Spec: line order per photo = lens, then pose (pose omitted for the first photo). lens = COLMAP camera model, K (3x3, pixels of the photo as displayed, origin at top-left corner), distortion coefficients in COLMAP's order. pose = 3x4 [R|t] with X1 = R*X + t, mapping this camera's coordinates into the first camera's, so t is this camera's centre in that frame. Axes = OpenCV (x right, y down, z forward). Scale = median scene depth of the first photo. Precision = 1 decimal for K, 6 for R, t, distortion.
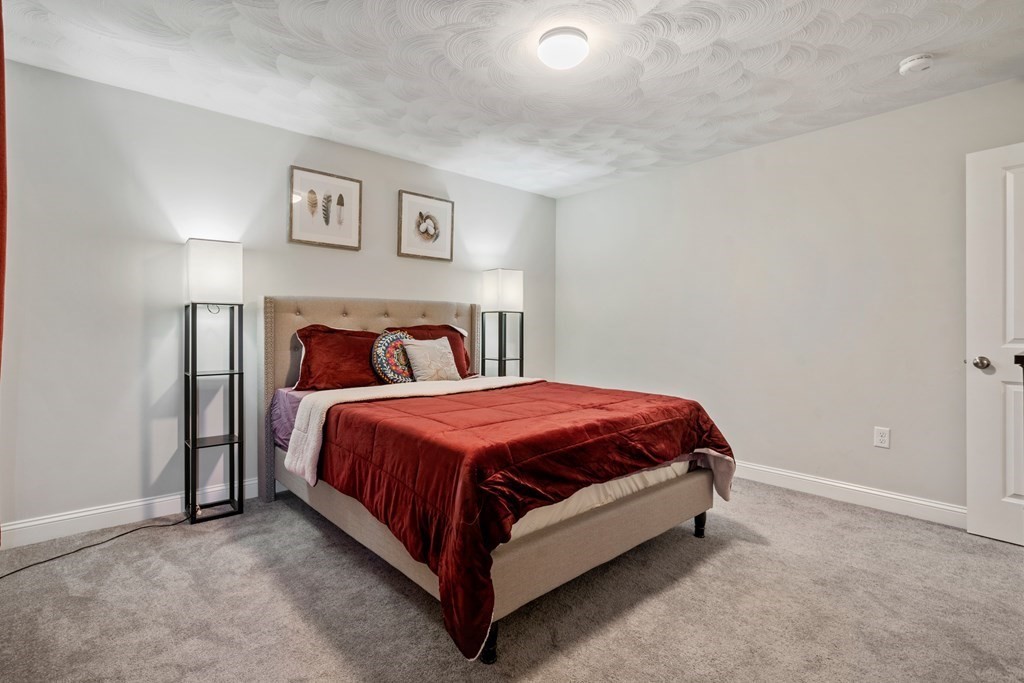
lens RADIAL K [[481.2, 0, 501.2], [0, 481.2, 344.9], [0, 0, 1]] dist [-0.000137, 0.000545]
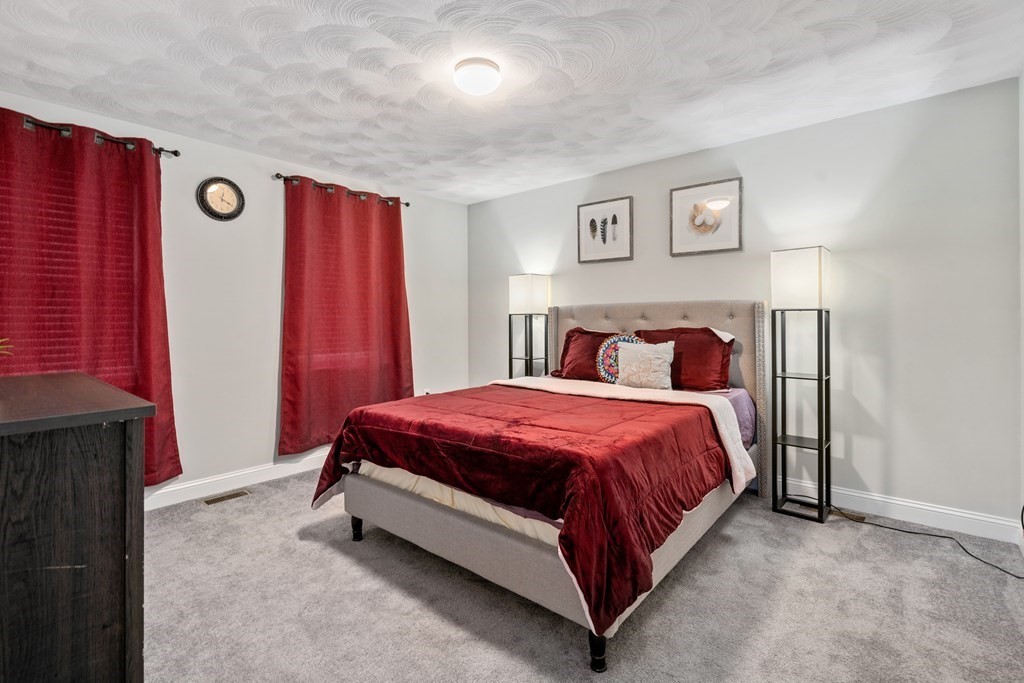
lens RADIAL K [[469.9, 0, 508.1], [0, 469.9, 315.4], [0, 0, 1]] dist [-0.033394, 0.000044]
pose [[0.143777, -0.026167, -0.989264, 0.754438], [-0.047734, 0.998303, -0.033343, -0.021872], [0.988458, 0.052015, 0.142284, 0.613696]]
